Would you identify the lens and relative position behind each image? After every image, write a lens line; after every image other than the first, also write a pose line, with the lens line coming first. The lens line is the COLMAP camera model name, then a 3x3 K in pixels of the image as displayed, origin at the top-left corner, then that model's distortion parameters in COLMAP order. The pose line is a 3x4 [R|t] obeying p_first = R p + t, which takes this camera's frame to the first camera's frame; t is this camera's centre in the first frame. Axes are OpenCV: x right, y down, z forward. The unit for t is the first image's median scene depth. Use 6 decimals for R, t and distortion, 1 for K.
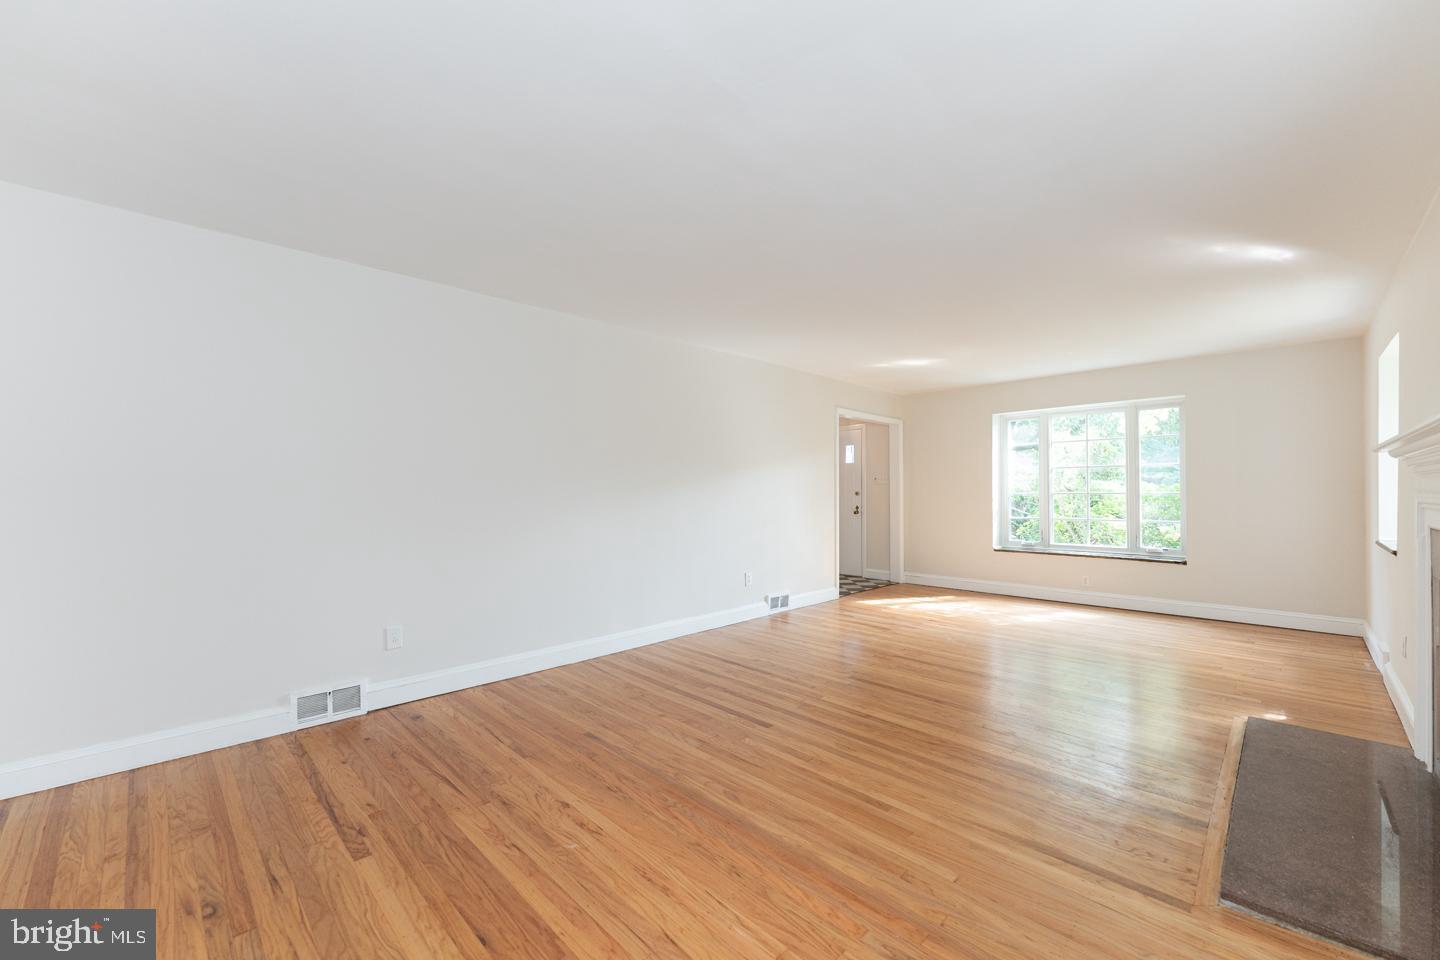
lens RADIAL K [[579.7, 0, 696.7], [0, 579.7, 489.2], [0, 0, 1]] dist [0.002153, 0.000379]
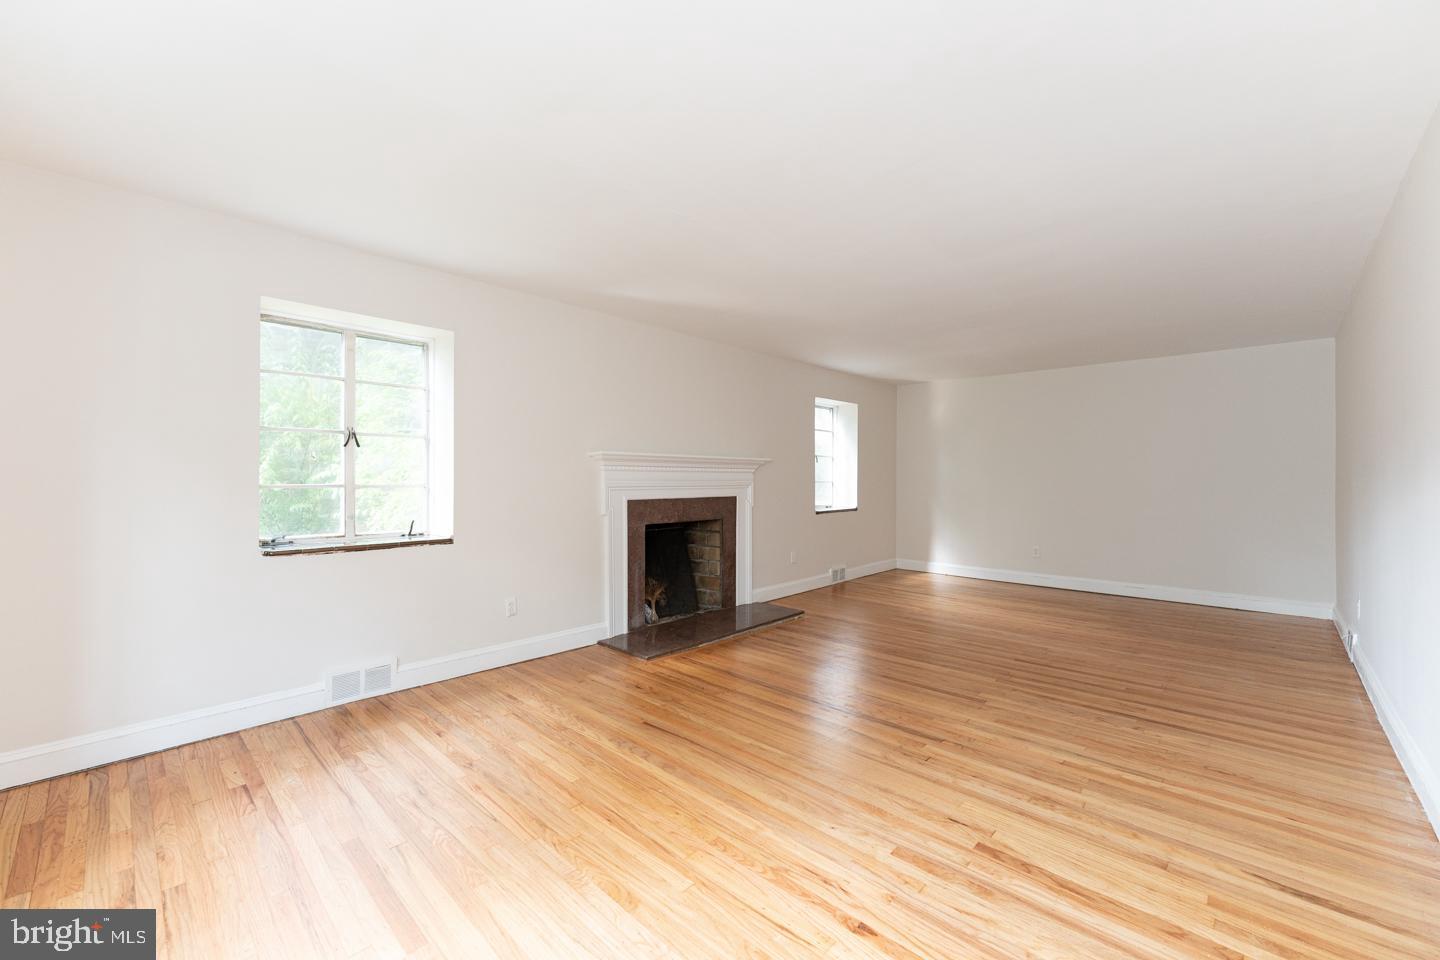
lens RADIAL K [[579.7, 0, 696.7], [0, 579.7, 489.2], [0, 0, 1]] dist [0.002153, 0.000379]
pose [[-0.999646, -0.000692, -0.026612, 0.774475], [-0.001181, 0.999831, 0.018342, 0.000204], [0.026595, 0.018367, -0.999478, 2.006885]]
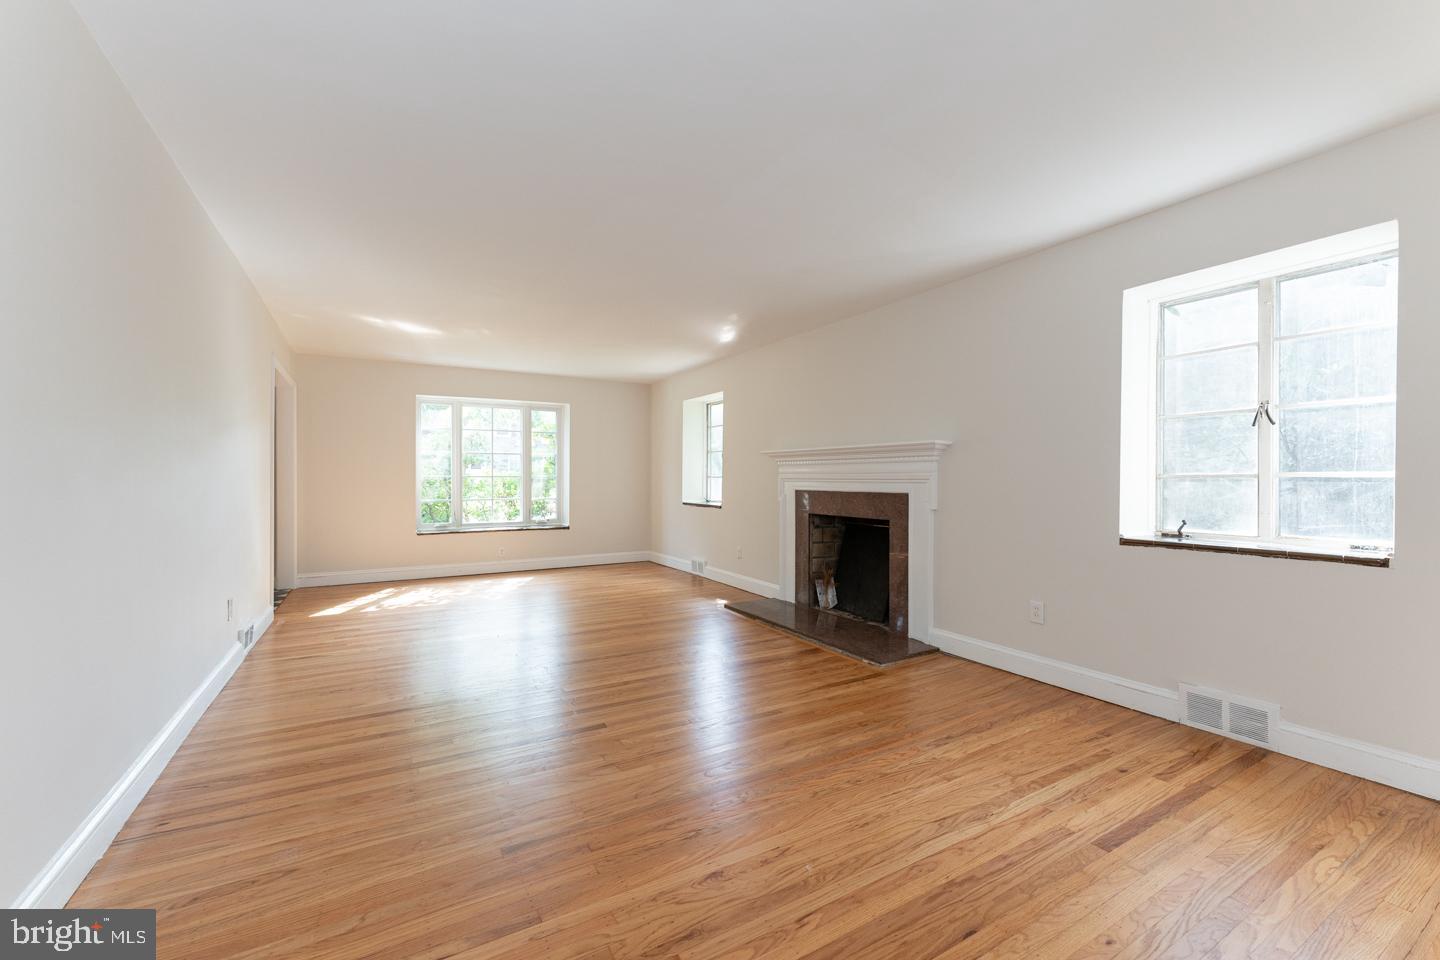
lens RADIAL K [[579.3, 0, 730.7], [0, 579.3, 478.6], [0, 0, 1]] dist [0.001471, 0.000031]
pose [[0.224098, 0.003886, 0.974559, -0.624484], [-0.004853, 0.999984, -0.002871, 0.023412], [-0.974555, -0.004086, 0.224113, 0.534699]]
